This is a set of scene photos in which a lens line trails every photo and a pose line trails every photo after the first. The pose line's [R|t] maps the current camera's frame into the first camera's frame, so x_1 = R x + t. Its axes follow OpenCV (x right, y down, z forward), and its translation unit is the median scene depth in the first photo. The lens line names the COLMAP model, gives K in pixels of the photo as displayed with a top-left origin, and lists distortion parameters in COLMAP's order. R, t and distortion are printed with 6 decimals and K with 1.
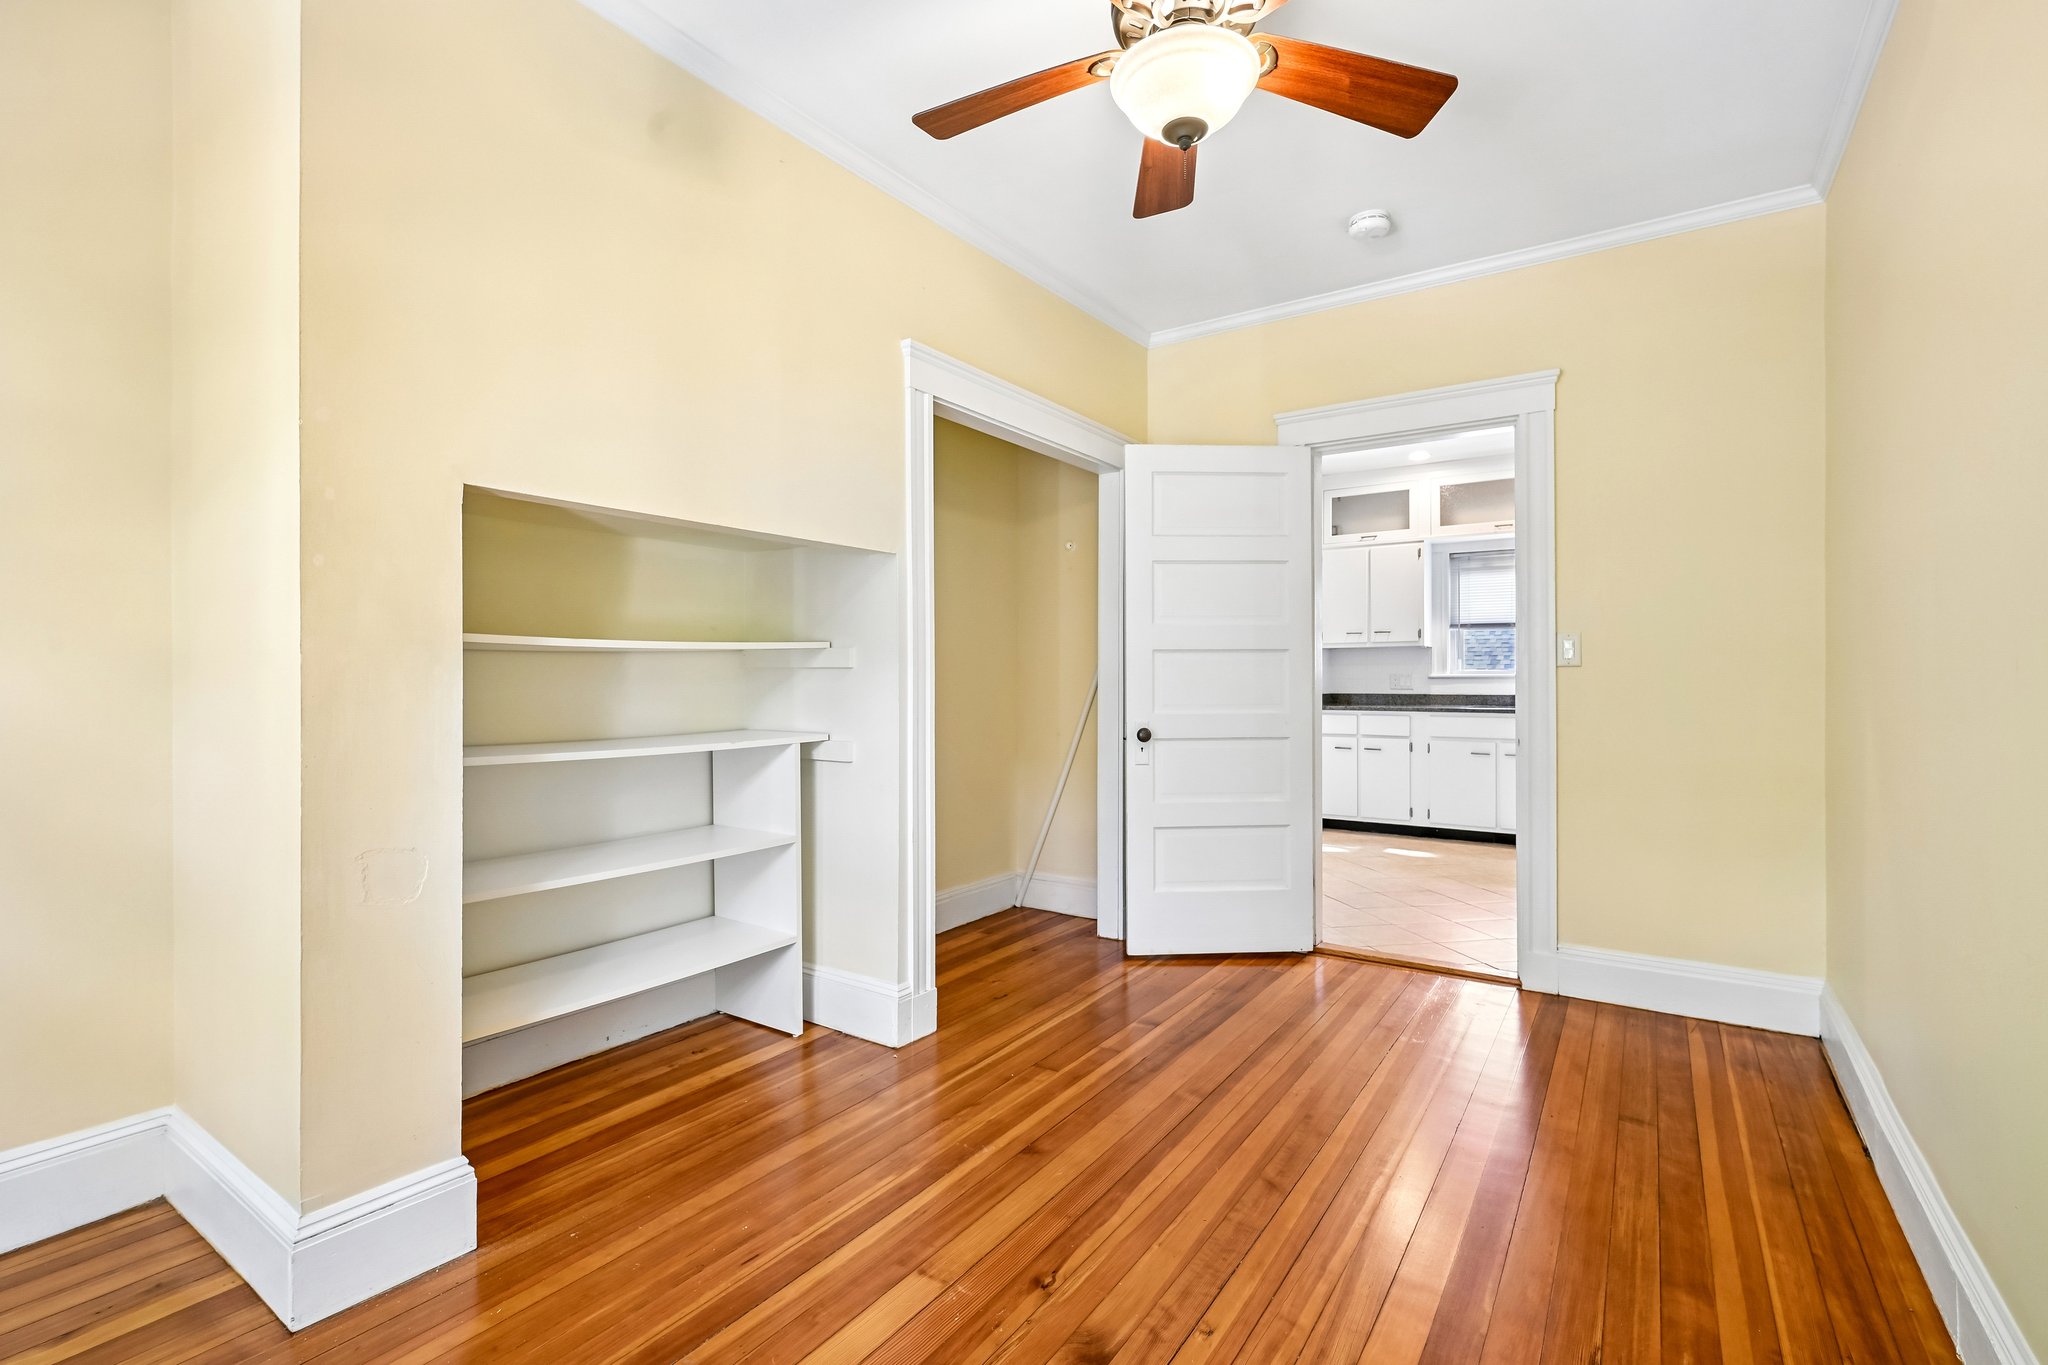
lens RADIAL K [[939.0, 0, 1027.8], [0, 939.0, 678.3], [0, 0, 1]] dist [-0.001449, 0.000224]
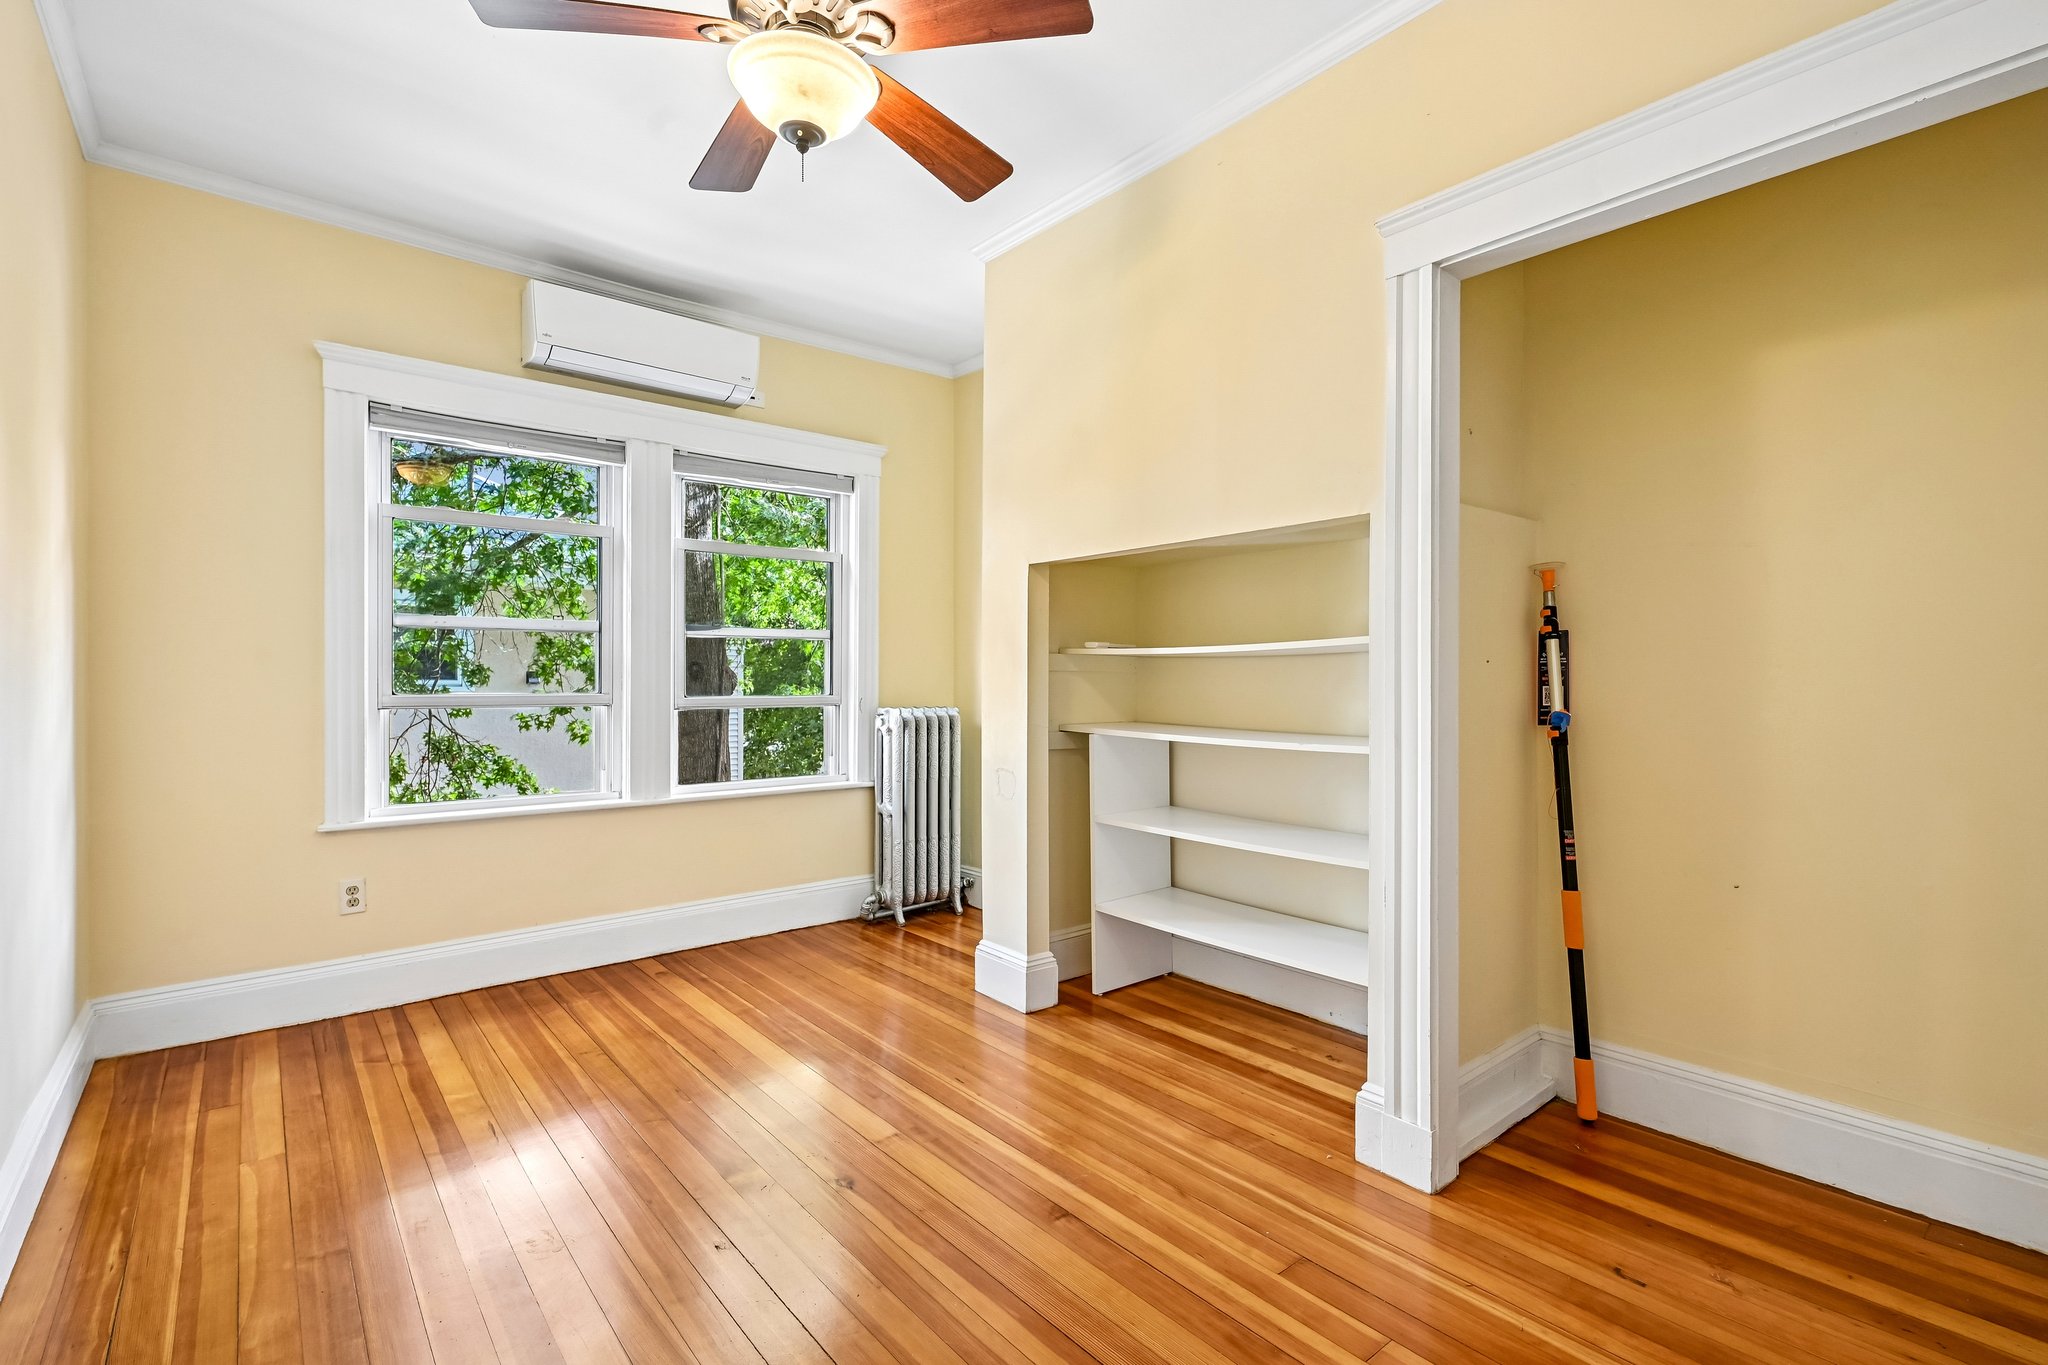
lens RADIAL K [[939.0, 0, 1022.2], [0, 939.0, 683.4], [0, 0, 1]] dist [-0.001449, 0.000224]
pose [[-0.290400, 0.005599, -0.956889, 0.730650], [0.002027, 0.999984, 0.005235, -0.001194], [0.956903, -0.000420, -0.290406, 1.042388]]
